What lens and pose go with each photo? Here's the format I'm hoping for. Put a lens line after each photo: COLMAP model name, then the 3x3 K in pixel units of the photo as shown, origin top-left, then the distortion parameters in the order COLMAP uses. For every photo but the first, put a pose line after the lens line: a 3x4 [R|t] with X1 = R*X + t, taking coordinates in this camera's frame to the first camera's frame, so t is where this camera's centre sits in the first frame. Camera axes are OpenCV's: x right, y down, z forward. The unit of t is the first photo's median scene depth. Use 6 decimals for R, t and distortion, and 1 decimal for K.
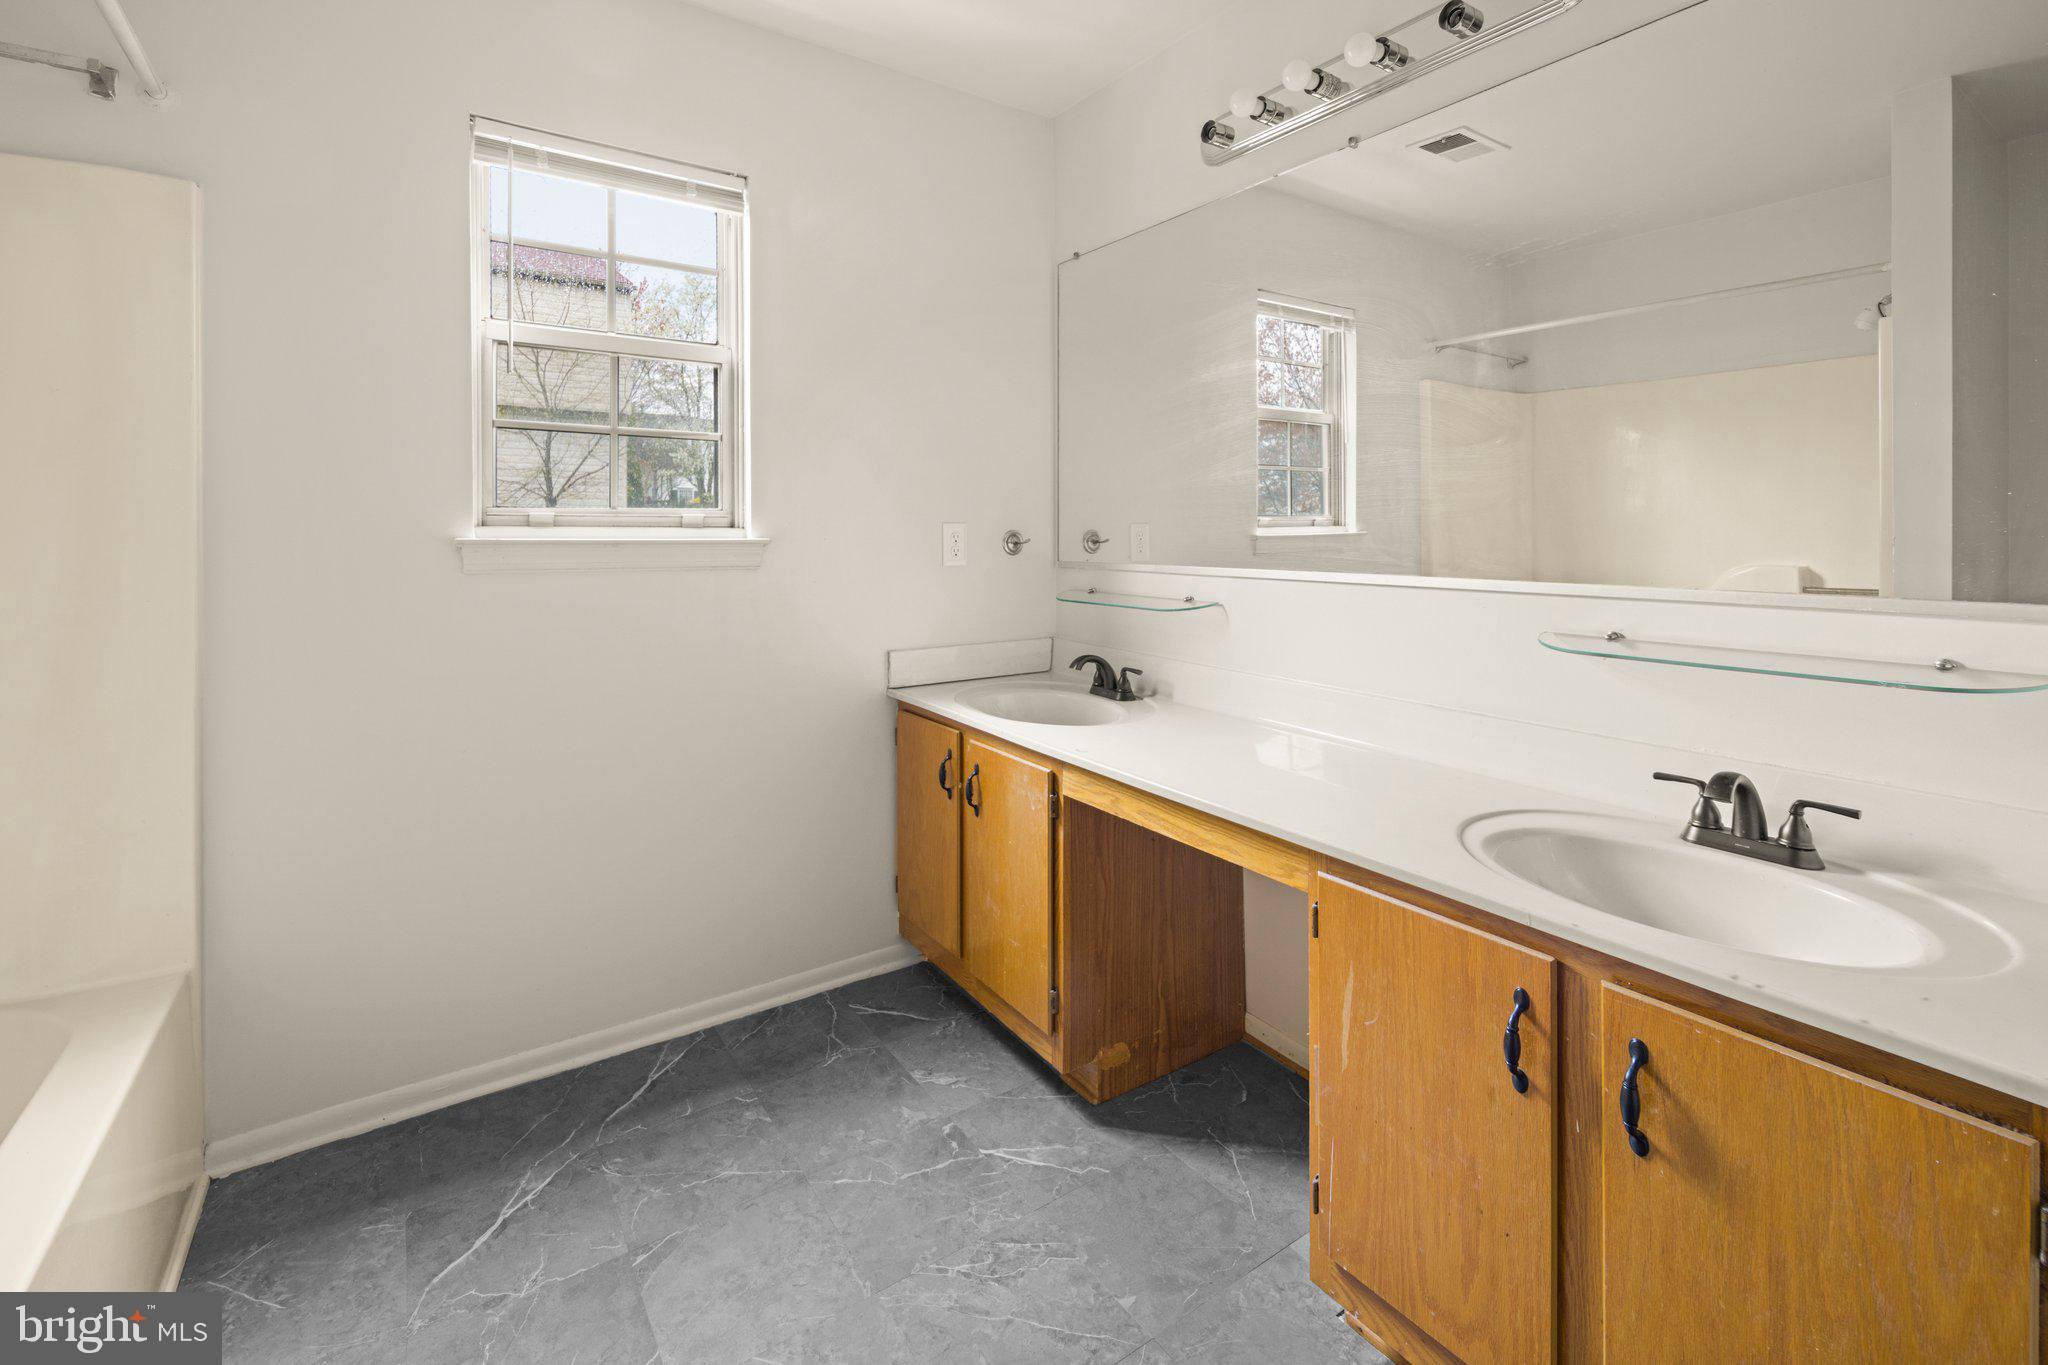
lens RADIAL K [[906.2, 0, 1034.9], [0, 906.2, 537.6], [0, 0, 1]] dist [0.005715, -0.003017]
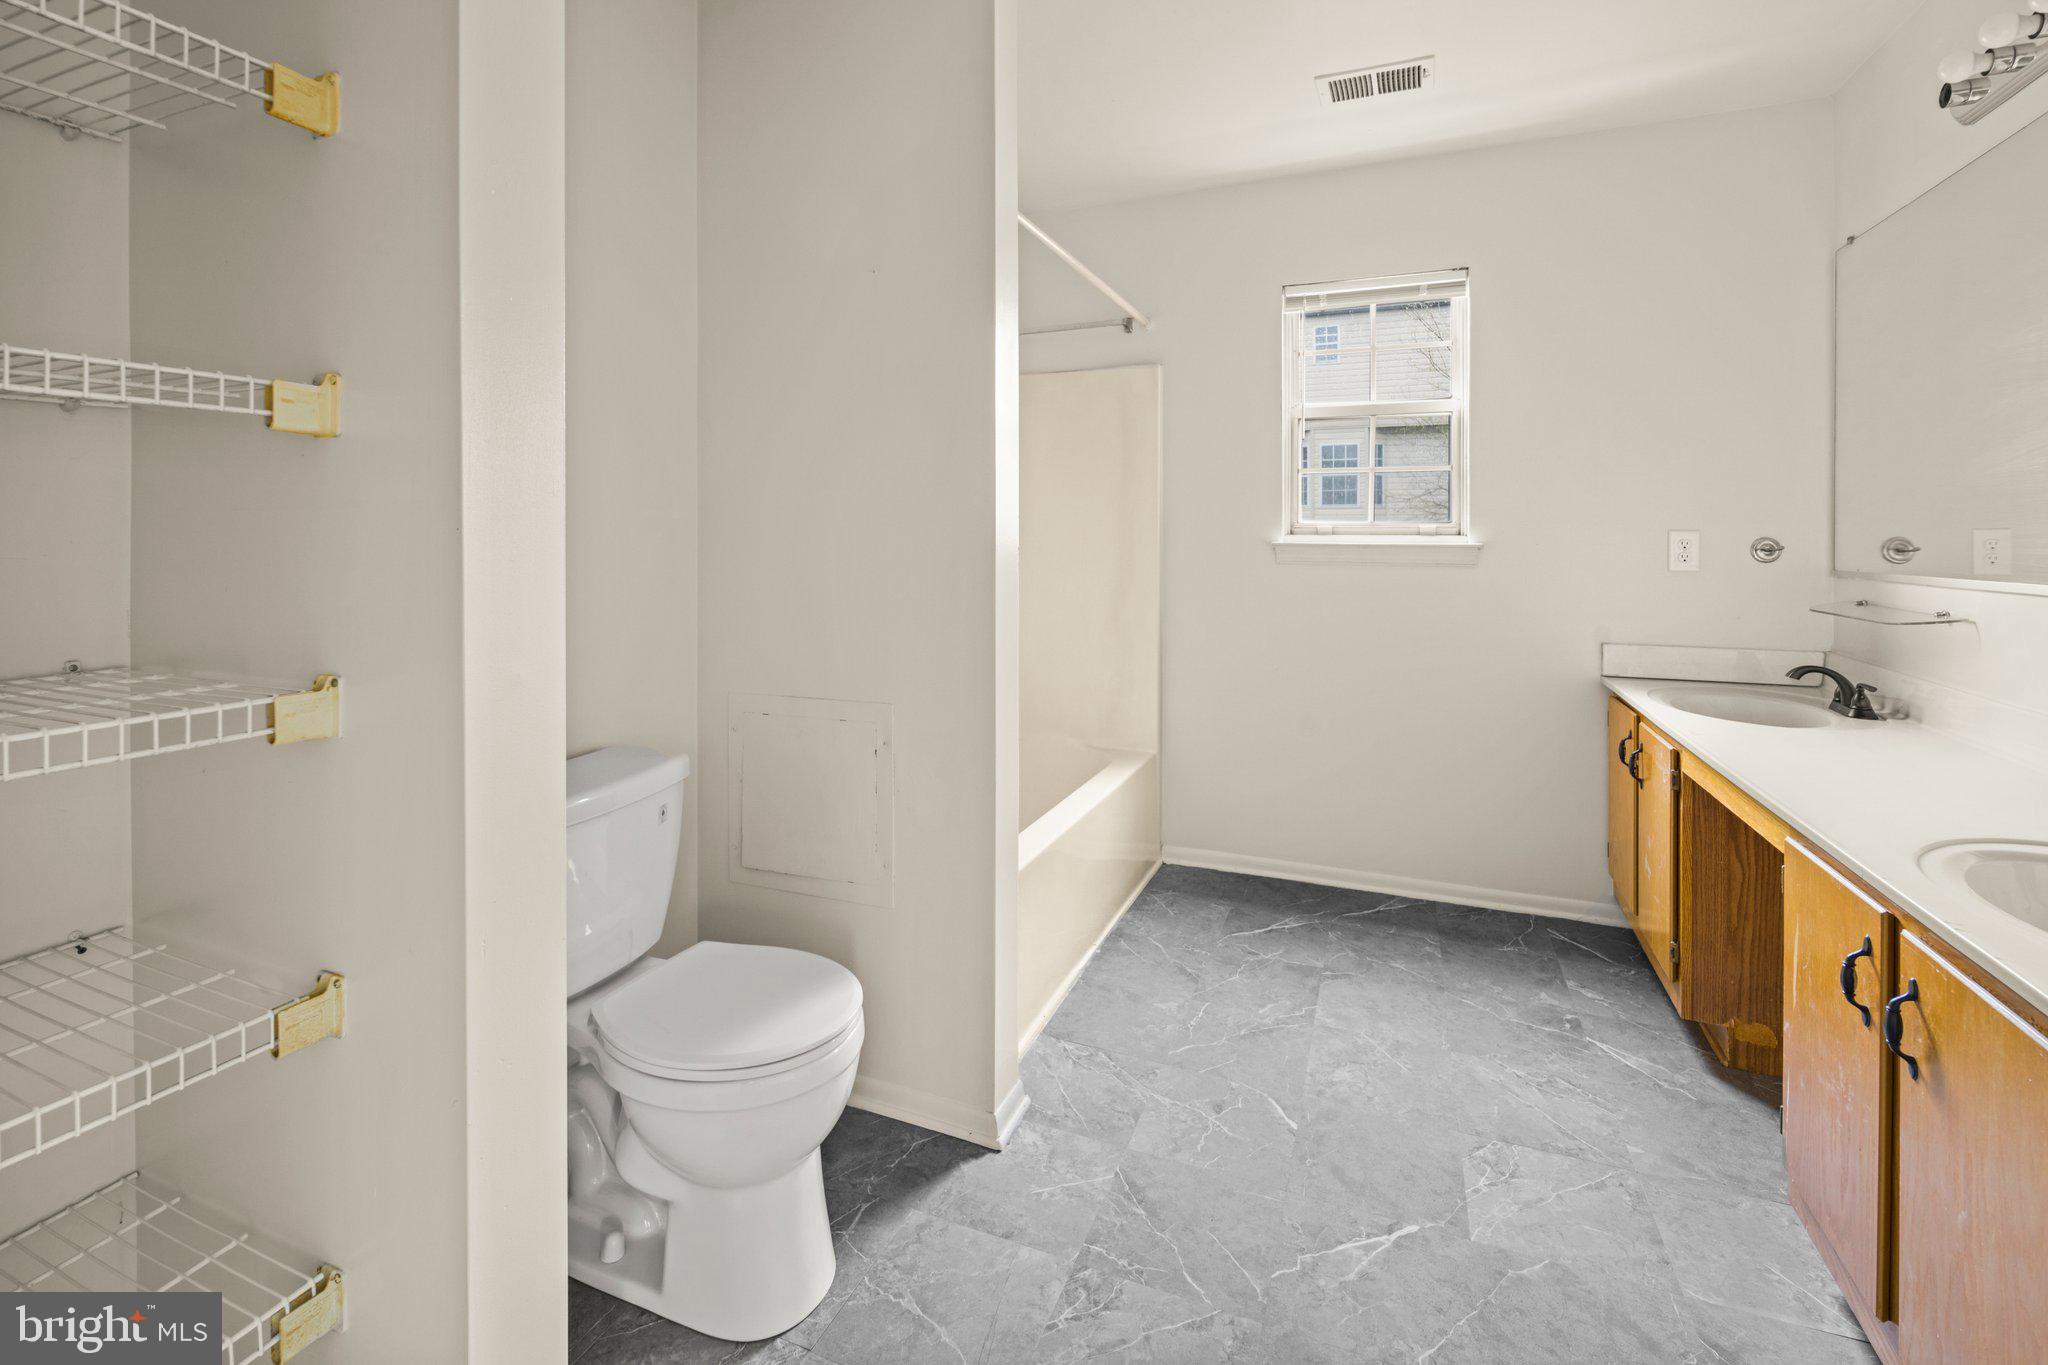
lens RADIAL K [[906.2, 0, 1034.9], [0, 906.2, 537.6], [0, 0, 1]] dist [0.005715, -0.003017]
pose [[0.551335, -0.000164, -0.834284, 0.506101], [-0.006576, 0.999968, -0.004543, 0.002945], [0.834258, 0.007991, 0.551316, -0.287428]]
